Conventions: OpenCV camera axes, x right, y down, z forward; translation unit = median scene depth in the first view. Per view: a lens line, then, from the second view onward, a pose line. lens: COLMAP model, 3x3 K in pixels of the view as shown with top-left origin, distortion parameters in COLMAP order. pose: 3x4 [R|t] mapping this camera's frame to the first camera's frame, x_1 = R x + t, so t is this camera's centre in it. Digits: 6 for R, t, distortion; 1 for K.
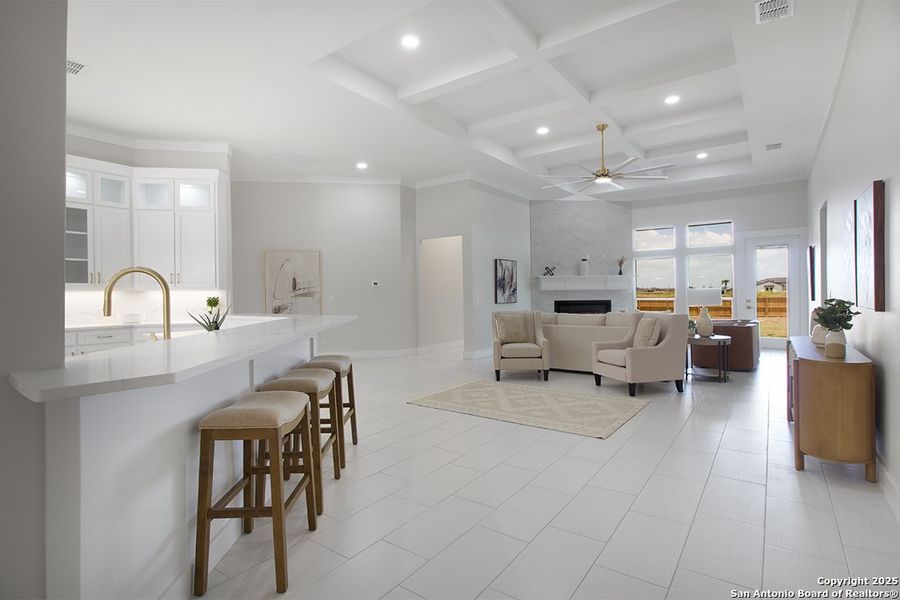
lens RADIAL K [[363.4, 0, 450.4], [0, 363.4, 284.2], [0, 0, 1]] dist [0.000386, -0.003635]
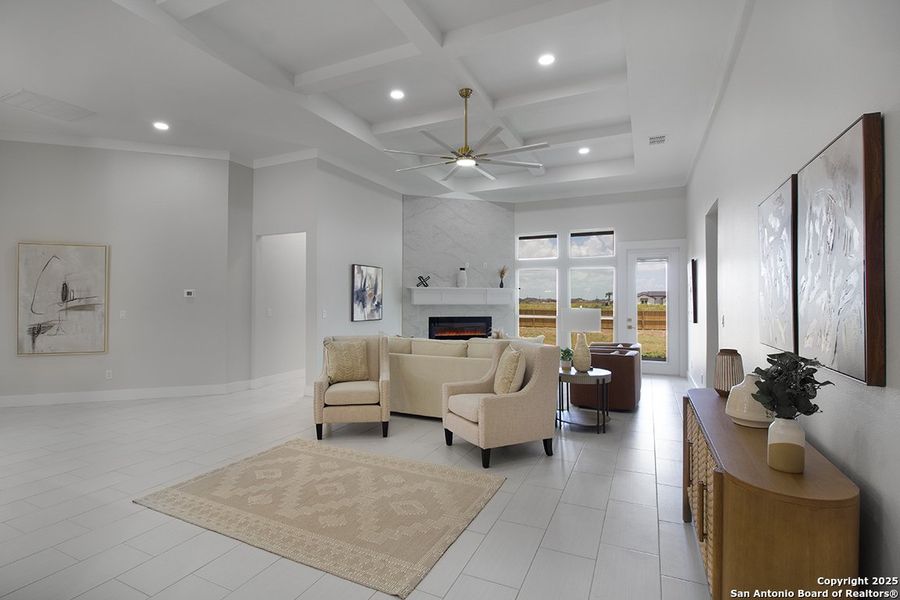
lens RADIAL K [[377.4, 0, 450.8], [0, 377.4, 287.5], [0, 0, 1]] dist [0.000355, 0.000028]
pose [[0.968697, 0.017054, 0.247659, 0.178497], [-0.013583, 0.999784, -0.015717, -0.013674], [-0.247874, 0.011861, 0.968720, 0.225719]]
